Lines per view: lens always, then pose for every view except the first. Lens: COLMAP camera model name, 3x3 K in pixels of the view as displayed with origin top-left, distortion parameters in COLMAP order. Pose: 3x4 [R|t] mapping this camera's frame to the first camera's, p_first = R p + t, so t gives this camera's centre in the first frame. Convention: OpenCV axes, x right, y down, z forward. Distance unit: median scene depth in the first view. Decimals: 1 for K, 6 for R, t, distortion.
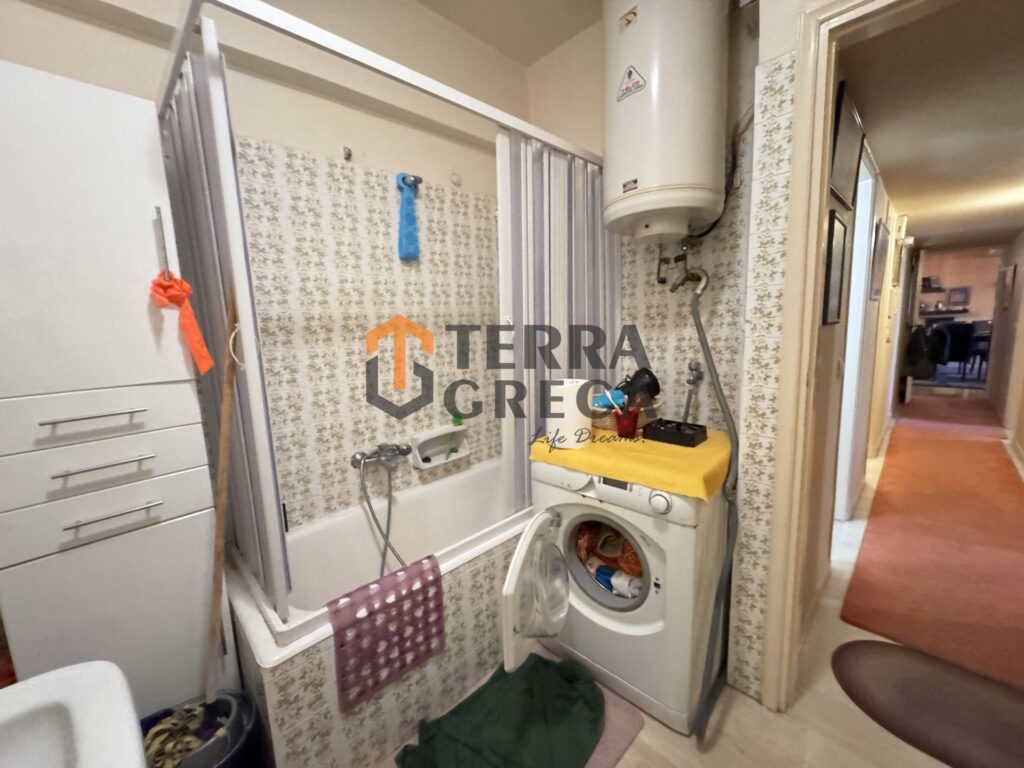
lens RADIAL K [[410.9, 0, 512.0], [0, 410.9, 384.0], [0, 0, 1]] dist [-0.003017, -0.000589]
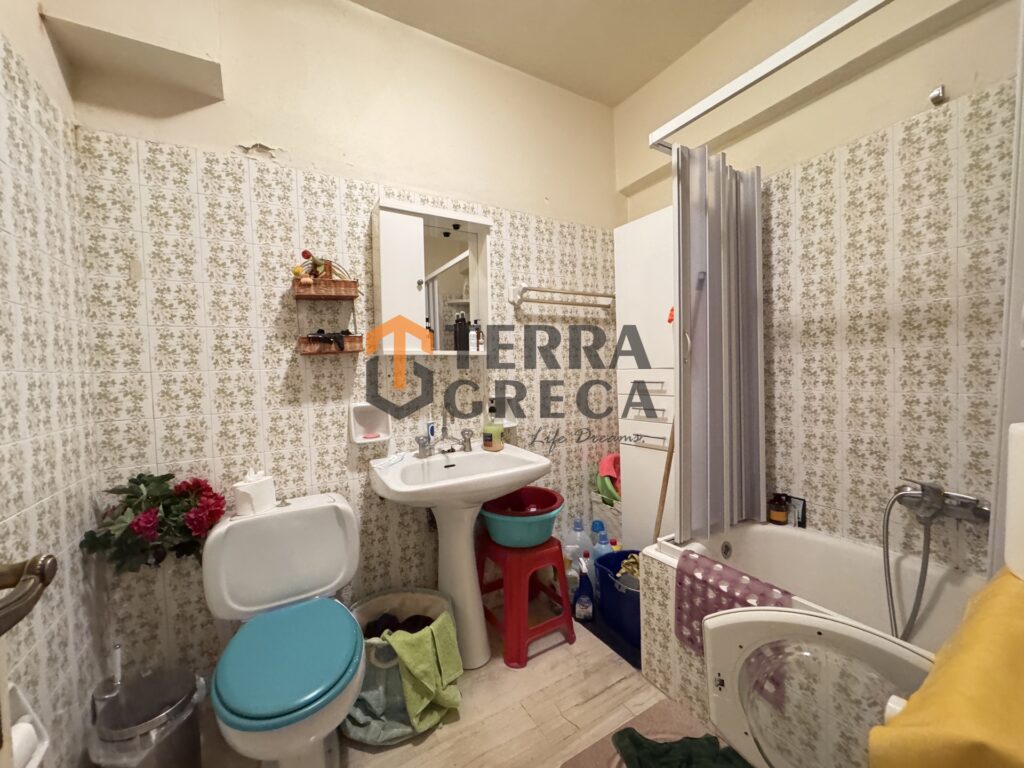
lens RADIAL K [[410.9, 0, 512.0], [0, 410.9, 384.0], [0, 0, 1]] dist [-0.003017, -0.000589]
pose [[-0.244792, 0.095572, -0.964854, 0.867670], [-0.092083, 0.988340, 0.121260, -0.076101], [0.965193, 0.118530, -0.233137, 0.713199]]
